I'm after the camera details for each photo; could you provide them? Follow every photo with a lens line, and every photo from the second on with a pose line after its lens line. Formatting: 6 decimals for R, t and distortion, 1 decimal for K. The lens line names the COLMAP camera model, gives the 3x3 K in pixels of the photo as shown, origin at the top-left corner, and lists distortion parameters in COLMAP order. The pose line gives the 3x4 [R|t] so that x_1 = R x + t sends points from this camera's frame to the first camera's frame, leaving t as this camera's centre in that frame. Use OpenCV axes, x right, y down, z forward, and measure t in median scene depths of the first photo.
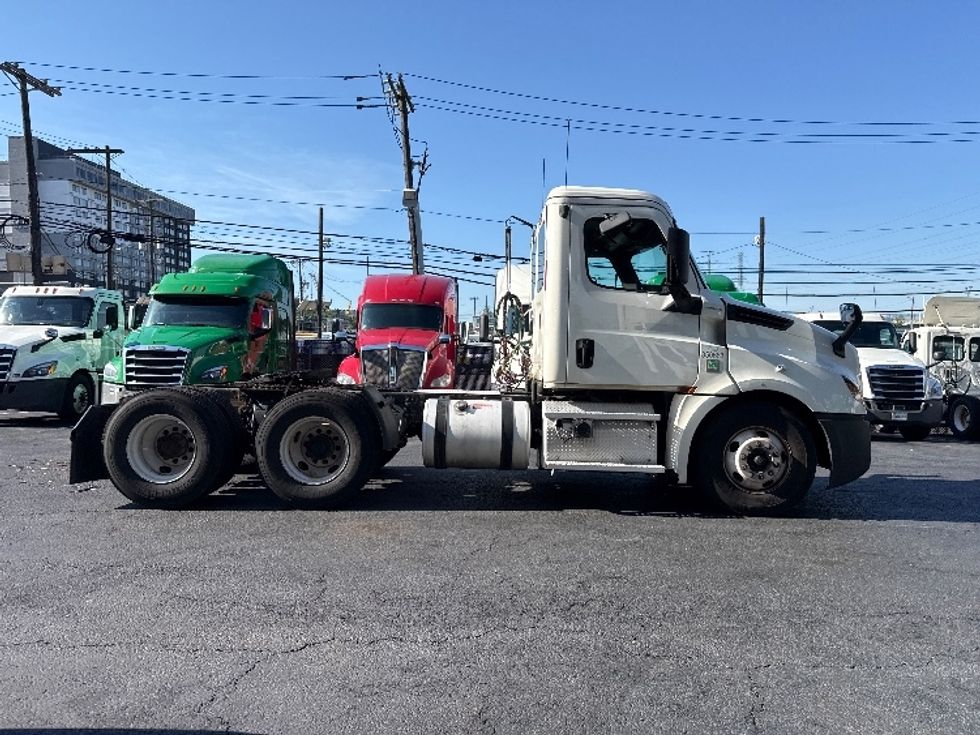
lens RADIAL K [[702.2, 0, 490.0], [0, 702.2, 367.5], [0, 0, 1]] dist [0.057385, -0.064309]
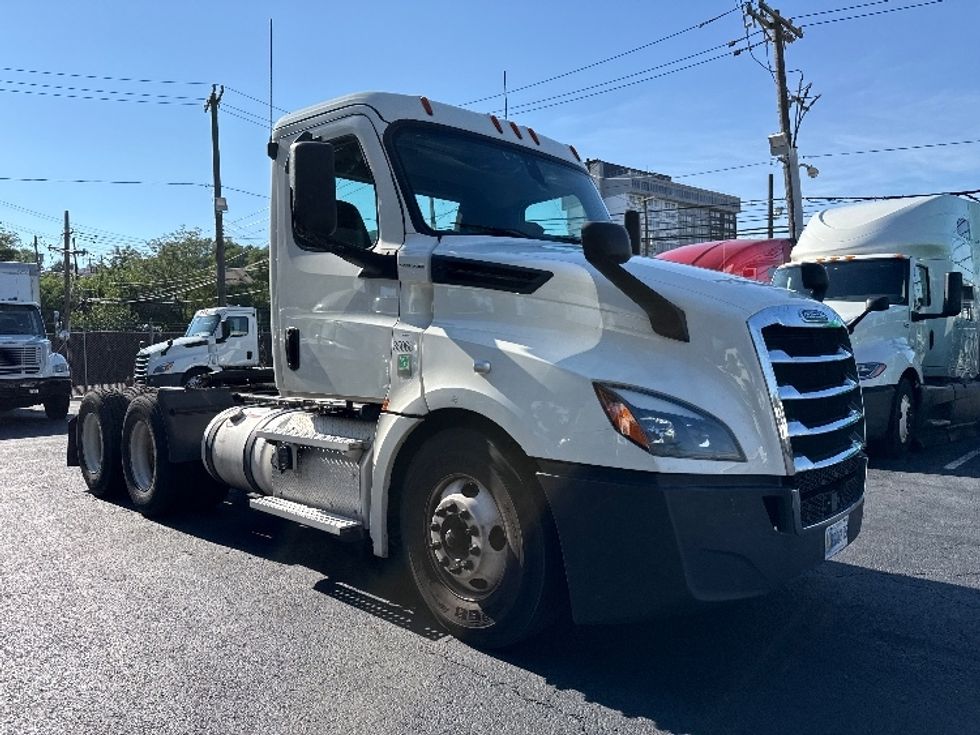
lens RADIAL K [[702.2, 0, 490.0], [0, 702.2, 367.5], [0, 0, 1]] dist [0.057385, -0.064309]
pose [[0.725532, -0.013561, -0.688055, 0.761864], [0.028057, 0.999557, 0.009884, -0.003772], [0.687616, -0.026476, 0.725592, 0.616666]]
